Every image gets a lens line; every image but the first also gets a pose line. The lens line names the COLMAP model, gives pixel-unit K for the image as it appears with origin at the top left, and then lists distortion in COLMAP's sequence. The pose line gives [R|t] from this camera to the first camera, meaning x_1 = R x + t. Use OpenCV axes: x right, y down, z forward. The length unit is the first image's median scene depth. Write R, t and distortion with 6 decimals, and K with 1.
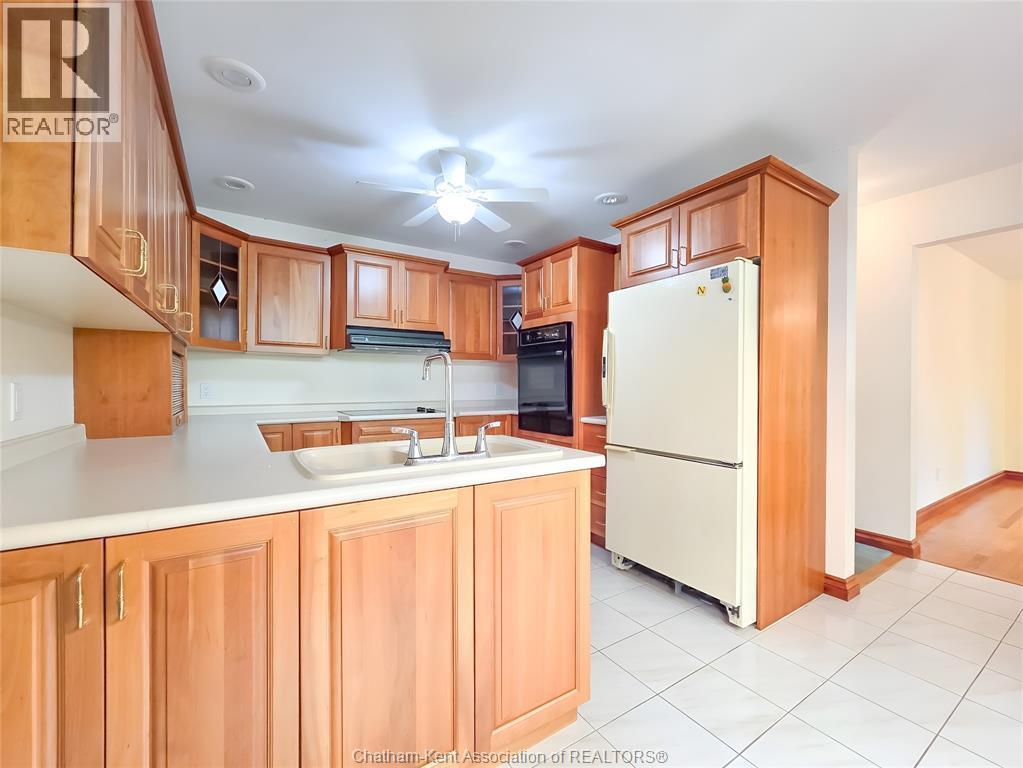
lens RADIAL K [[423.2, 0, 507.0], [0, 423.2, 380.7], [0, 0, 1]] dist [0.001001, 0.000155]
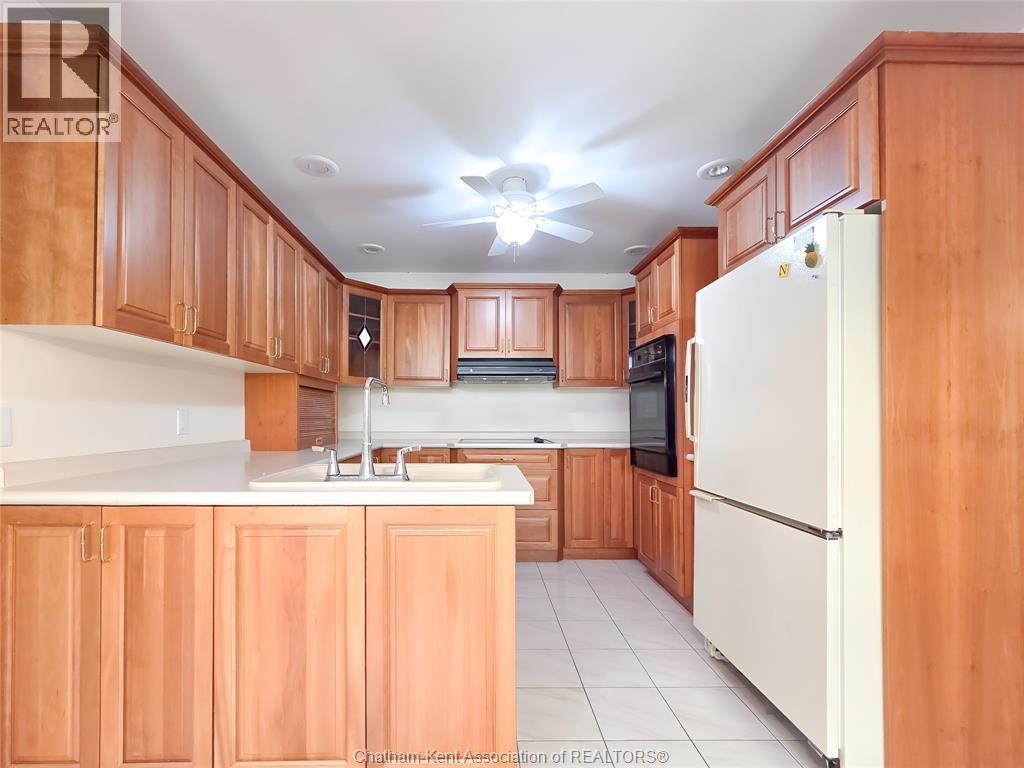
lens RADIAL K [[448.5, 0, 510.4], [0, 448.5, 406.7], [0, 0, 1]] dist [0.001277, -0.000071]
pose [[0.846131, -0.012926, -0.532818, 0.356052], [0.003269, 0.999813, -0.019064, 0.013809], [0.532965, 0.014389, 0.846015, 0.121096]]
